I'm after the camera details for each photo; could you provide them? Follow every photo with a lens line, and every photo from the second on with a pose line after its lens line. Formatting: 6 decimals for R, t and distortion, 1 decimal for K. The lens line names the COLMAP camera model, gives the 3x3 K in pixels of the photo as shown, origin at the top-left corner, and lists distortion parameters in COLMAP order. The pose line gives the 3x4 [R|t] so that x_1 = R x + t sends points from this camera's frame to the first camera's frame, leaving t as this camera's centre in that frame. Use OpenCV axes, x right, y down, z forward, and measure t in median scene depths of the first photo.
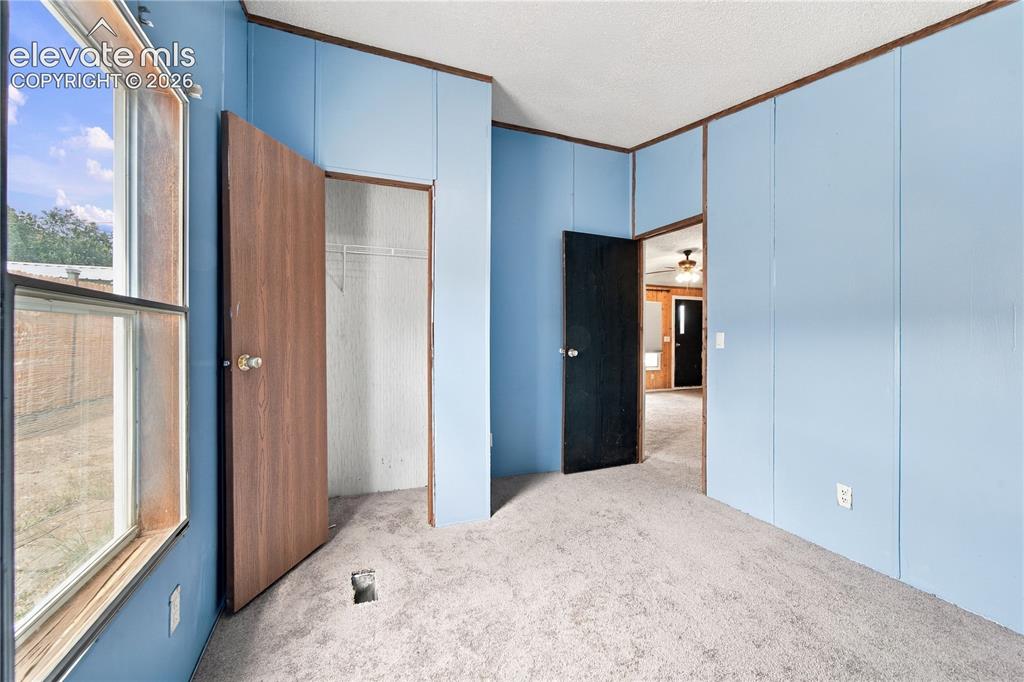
lens RADIAL K [[419.0, 0, 517.2], [0, 419.0, 339.1], [0, 0, 1]] dist [0.000350, 0.000019]
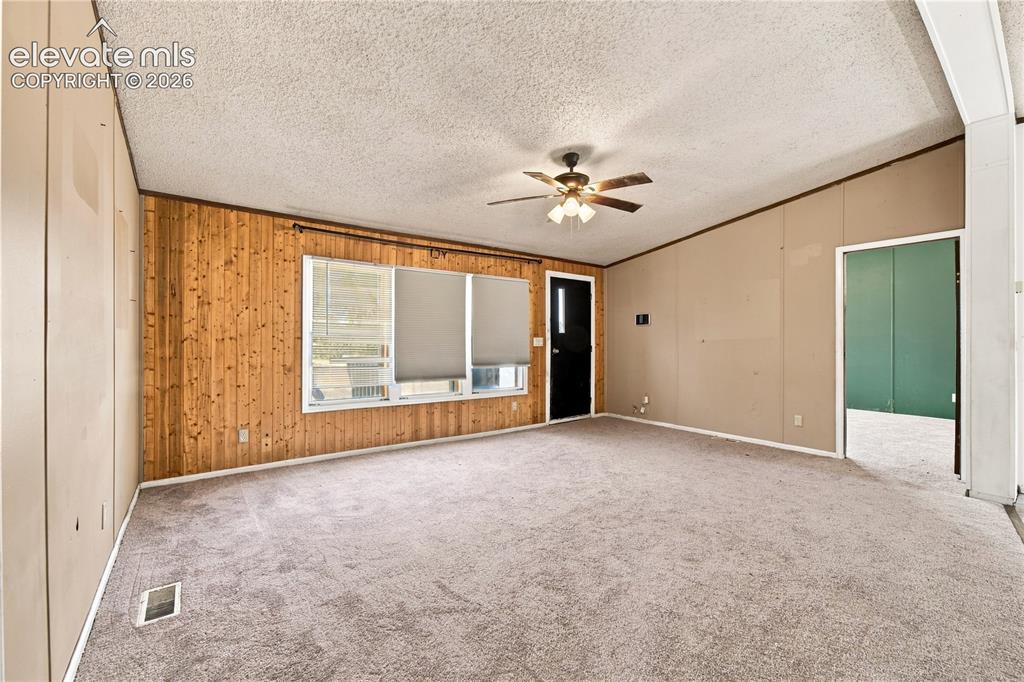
lens RADIAL K [[419.0, 0, 511.3], [0, 419.0, 342.2], [0, 0, 1]] dist [0.000350, 0.000019]
pose [[0.966477, -0.004127, 0.256720, 0.164755], [0.005262, 0.999979, -0.003736, 0.002242], [-0.256699, 0.004962, 0.966479, 0.424798]]
